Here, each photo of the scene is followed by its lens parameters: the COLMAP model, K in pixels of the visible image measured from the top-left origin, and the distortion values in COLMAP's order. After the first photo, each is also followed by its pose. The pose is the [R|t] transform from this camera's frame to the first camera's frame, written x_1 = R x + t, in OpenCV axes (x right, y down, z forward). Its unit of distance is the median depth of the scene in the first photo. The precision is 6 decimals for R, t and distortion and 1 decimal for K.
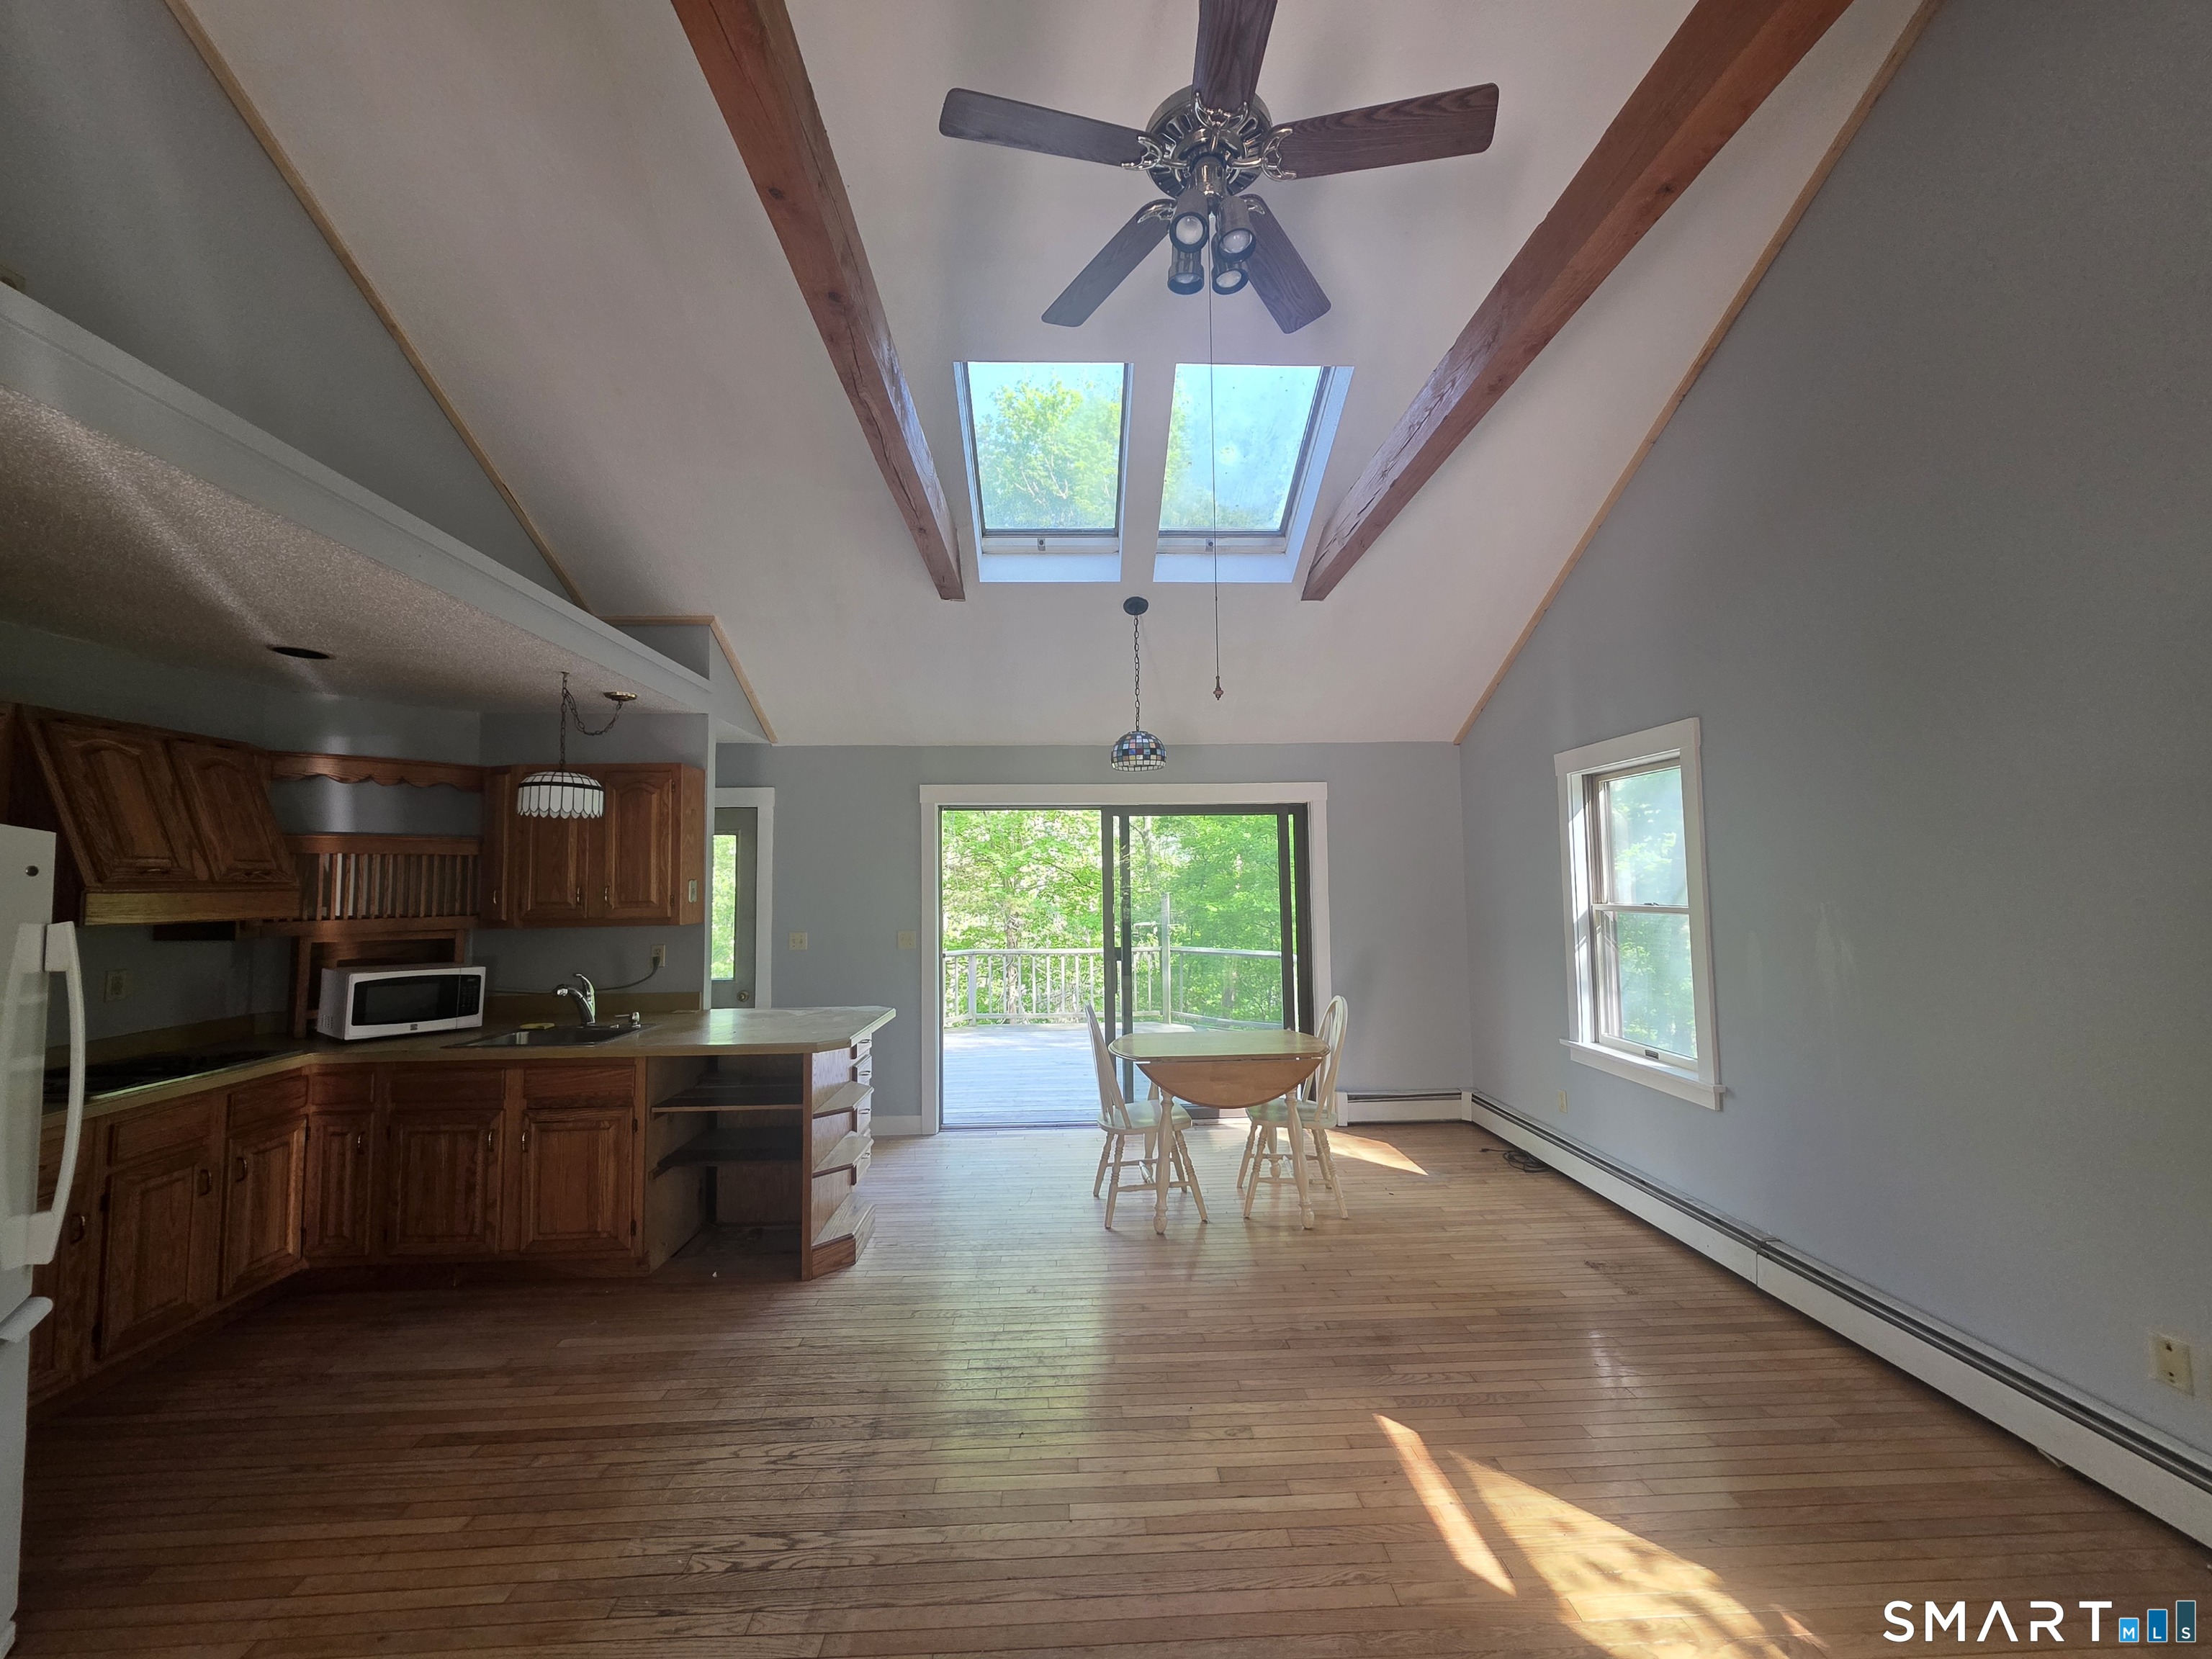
lens RADIAL K [[880.1, 0, 1110.0], [0, 880.1, 832.6], [0, 0, 1]] dist [0.003148, 0.000408]
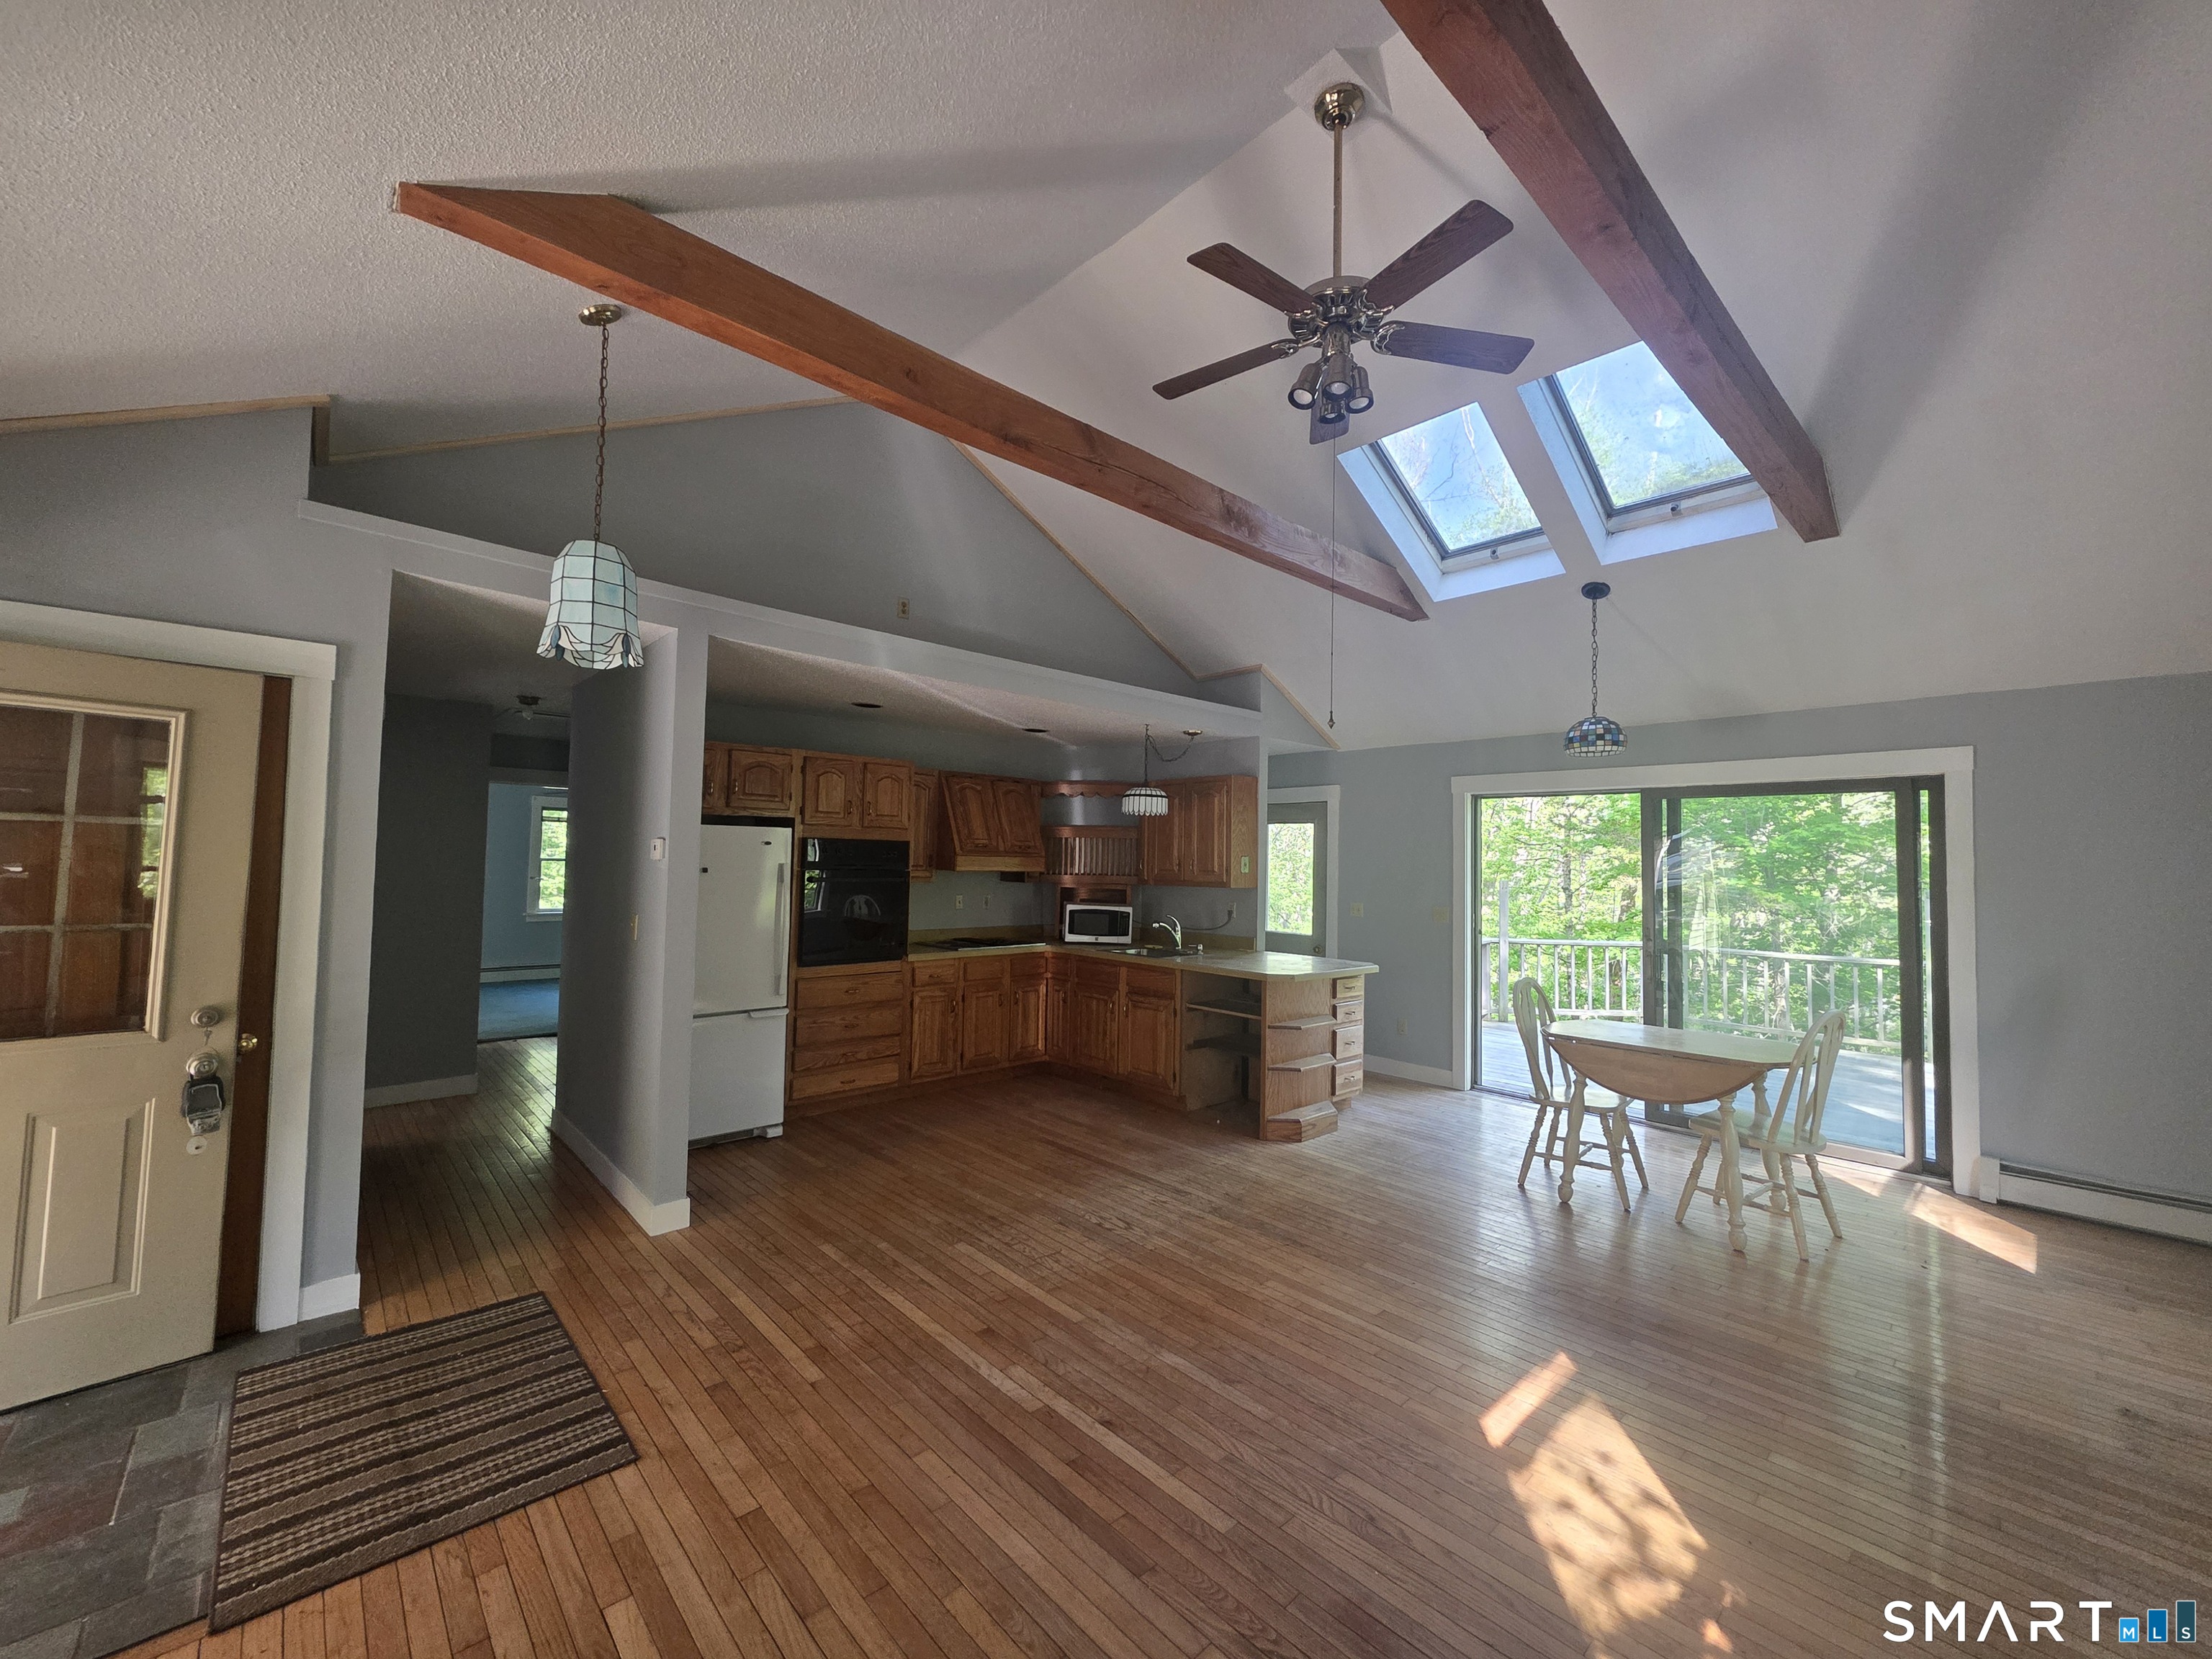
lens RADIAL K [[880.4, 0, 1098.2], [0, 880.4, 830.7], [0, 0, 1]] dist [0.002176, 0.000187]
pose [[0.644024, -0.002890, -0.765000, 0.491760], [0.015251, 0.999843, 0.009062, -0.004374], [0.764853, -0.017503, 0.643967, -0.088299]]
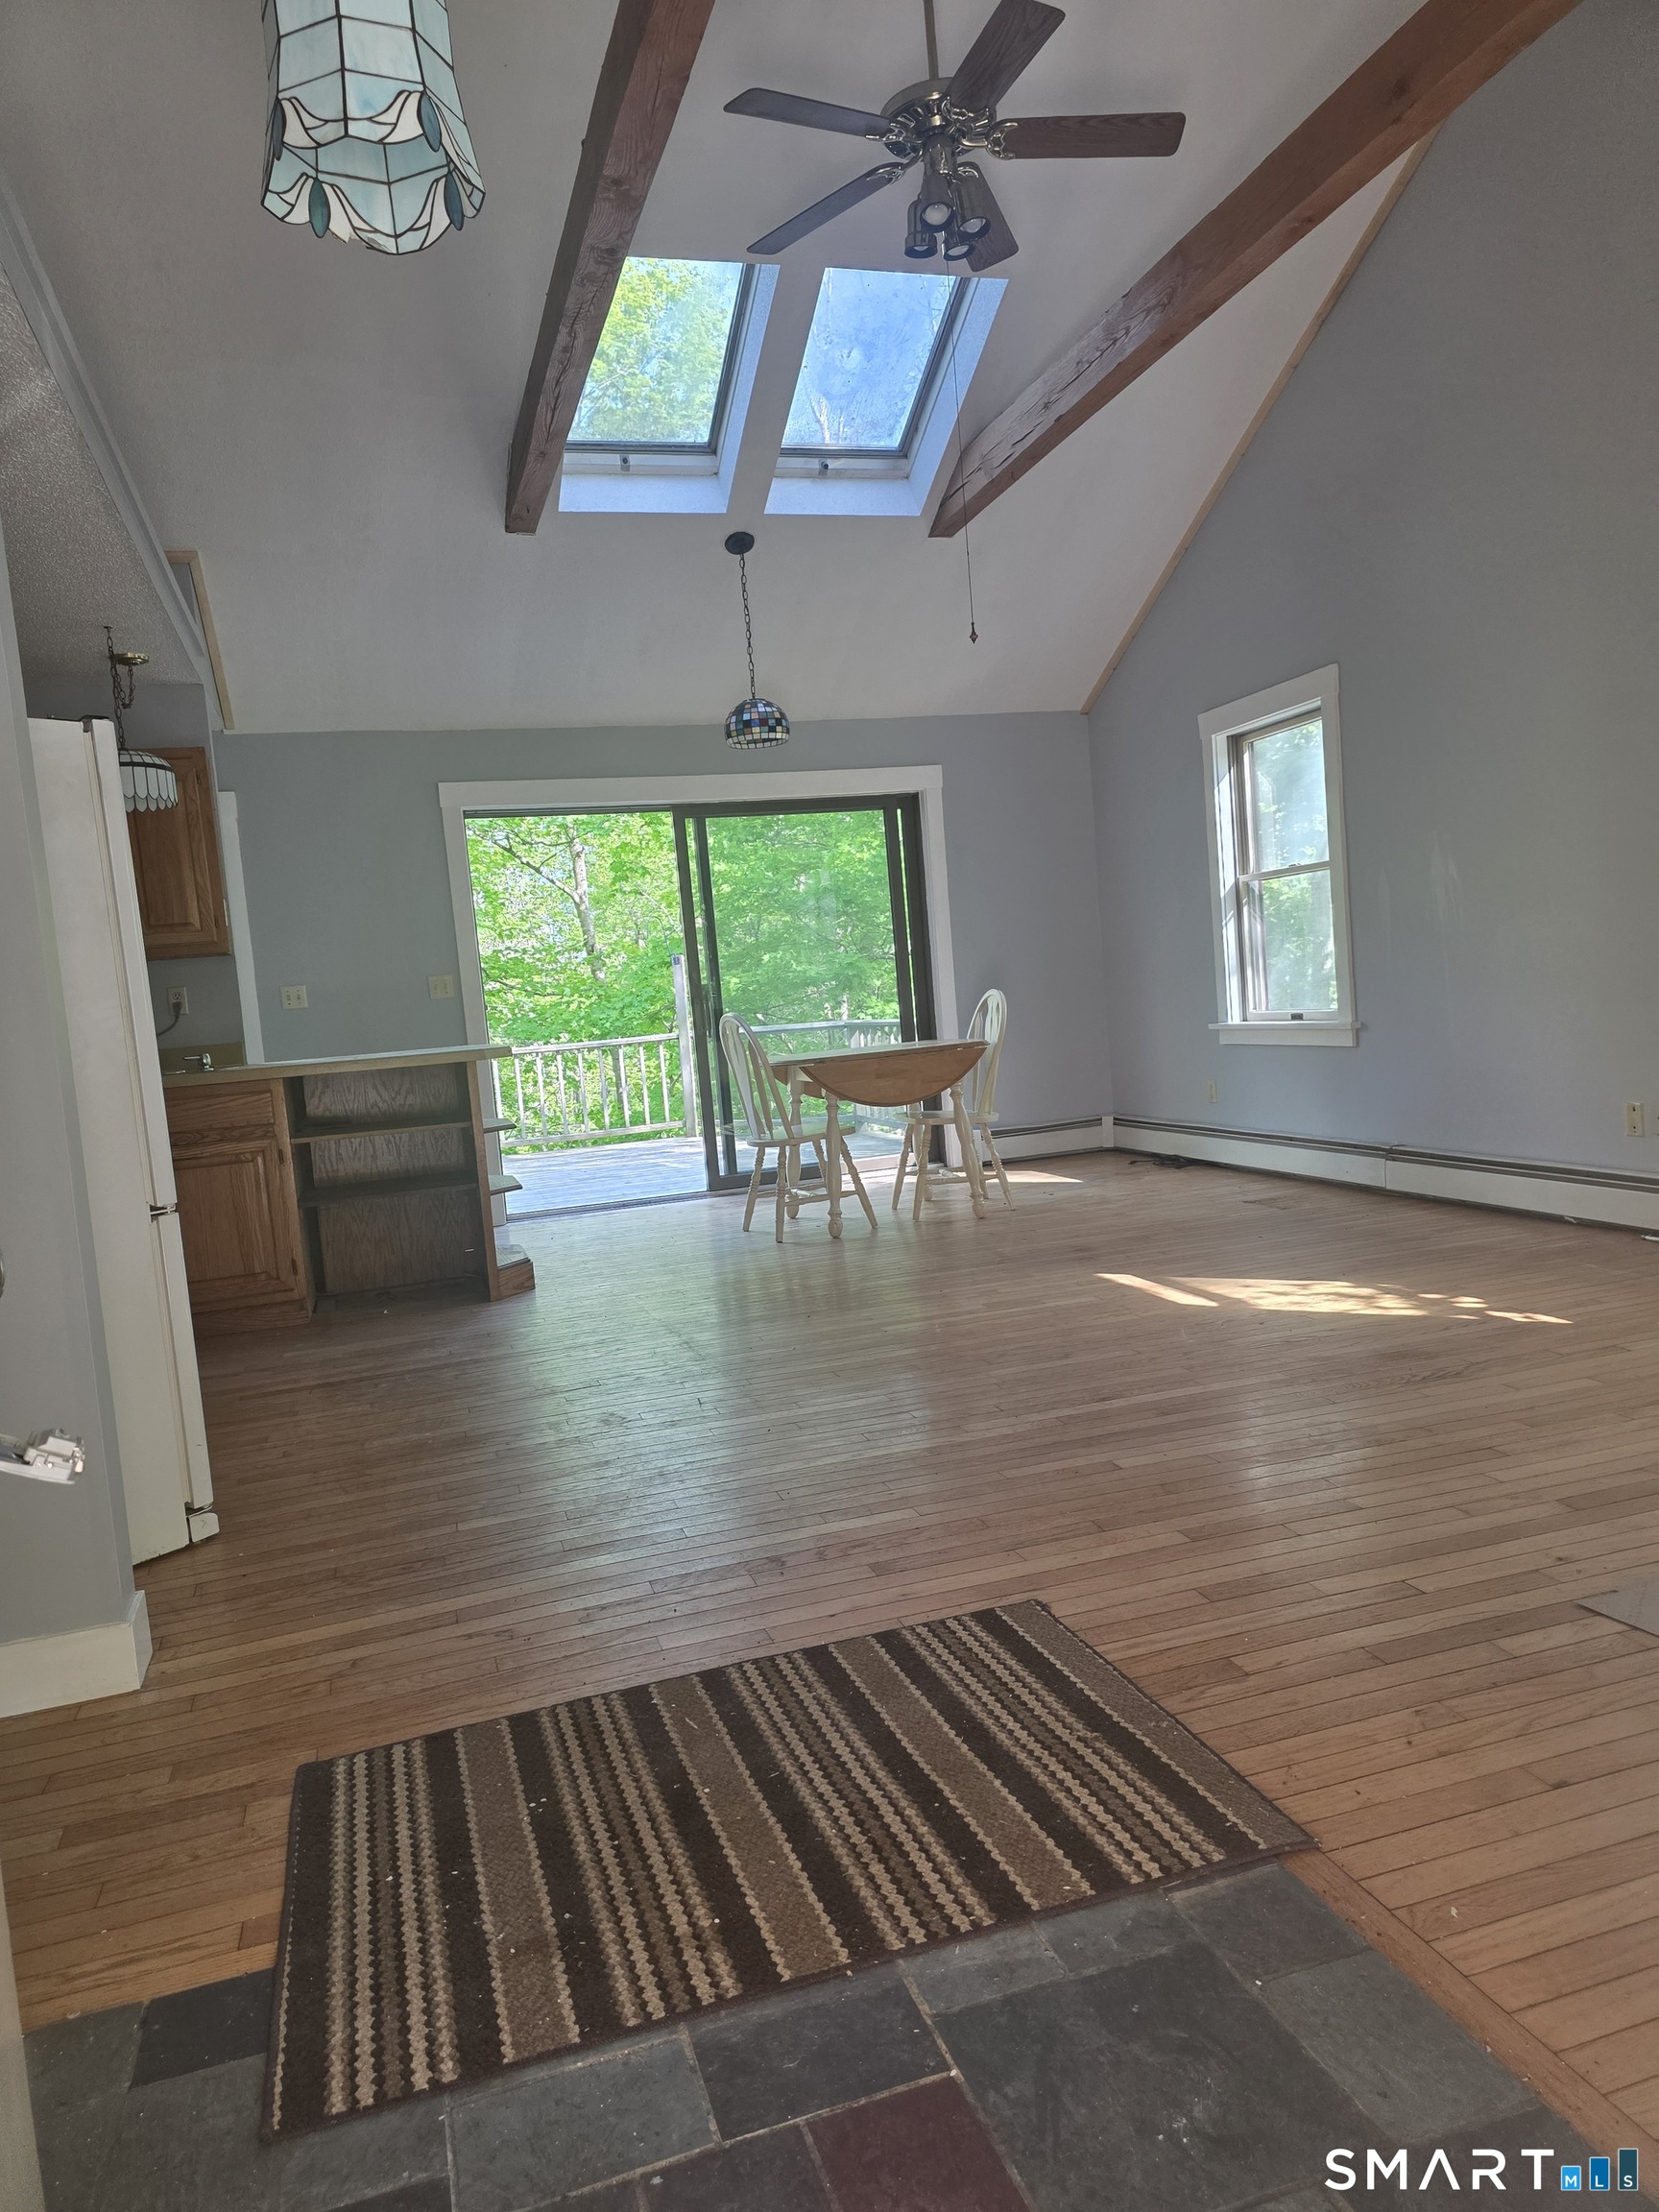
lens RADIAL K [[1471.4, 0, 829.5], [0, 1471.4, 1106.0], [0, 0, 1]] dist [0.074846, -0.054788]
pose [[0.966209, -0.087605, 0.242417, -0.316312], [0.056349, 0.989513, 0.133003, 0.099657], [-0.251527, -0.114849, 0.961012, -0.496161]]
